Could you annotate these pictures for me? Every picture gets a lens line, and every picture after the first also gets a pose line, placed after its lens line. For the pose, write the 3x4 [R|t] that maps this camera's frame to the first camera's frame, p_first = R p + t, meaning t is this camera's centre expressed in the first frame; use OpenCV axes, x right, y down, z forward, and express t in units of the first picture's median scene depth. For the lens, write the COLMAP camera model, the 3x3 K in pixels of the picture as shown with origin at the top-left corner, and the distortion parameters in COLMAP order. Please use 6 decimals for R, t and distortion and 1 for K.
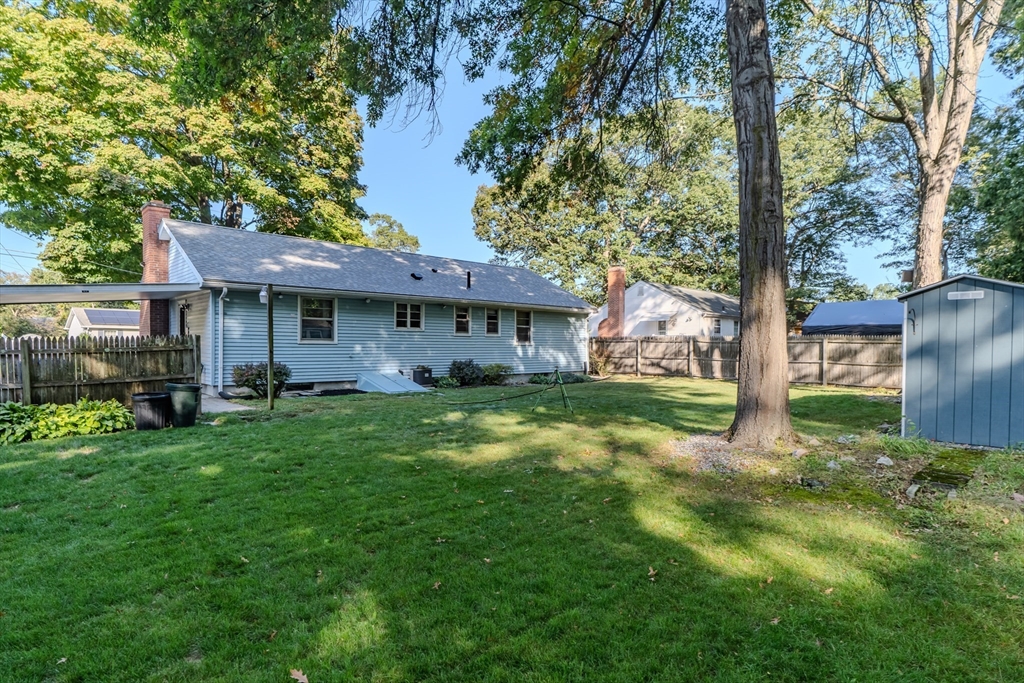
lens RADIAL K [[535.6, 0, 504.7], [0, 535.6, 342.8], [0, 0, 1]] dist [0.002201, 0.000394]
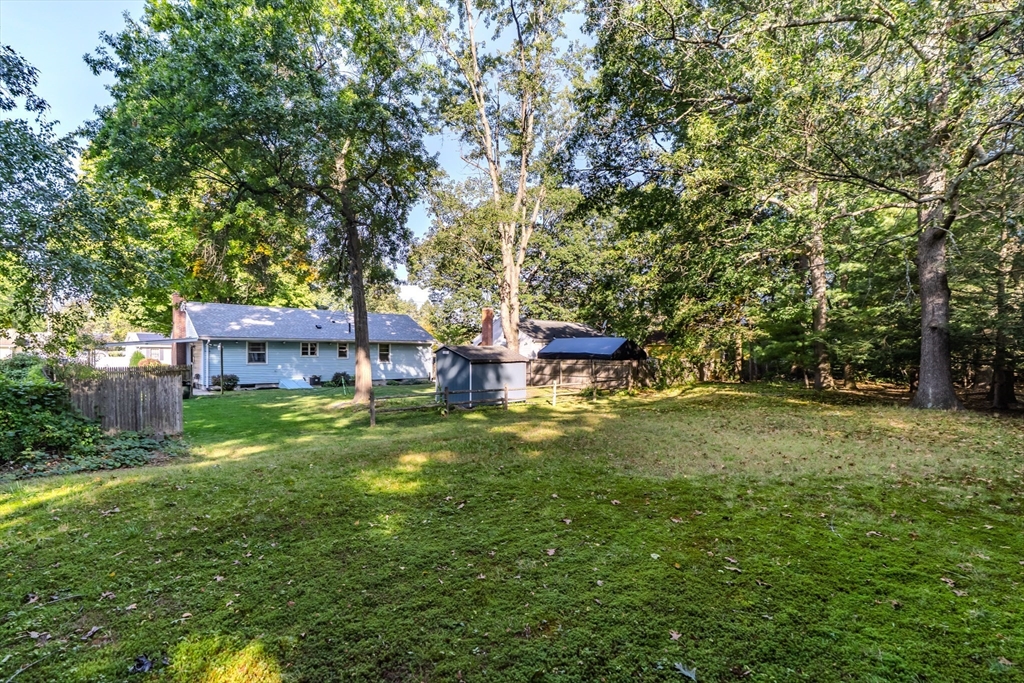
lens RADIAL K [[530.3, 0, 513.8], [0, 530.3, 348.3], [0, 0, 1]] dist [0.003340, 0.000103]
pose [[0.999380, -0.001232, -0.035184, 0.644343], [0.001183, 0.999998, -0.001415, -0.052639], [0.035185, 0.001372, 0.999380, -0.904833]]
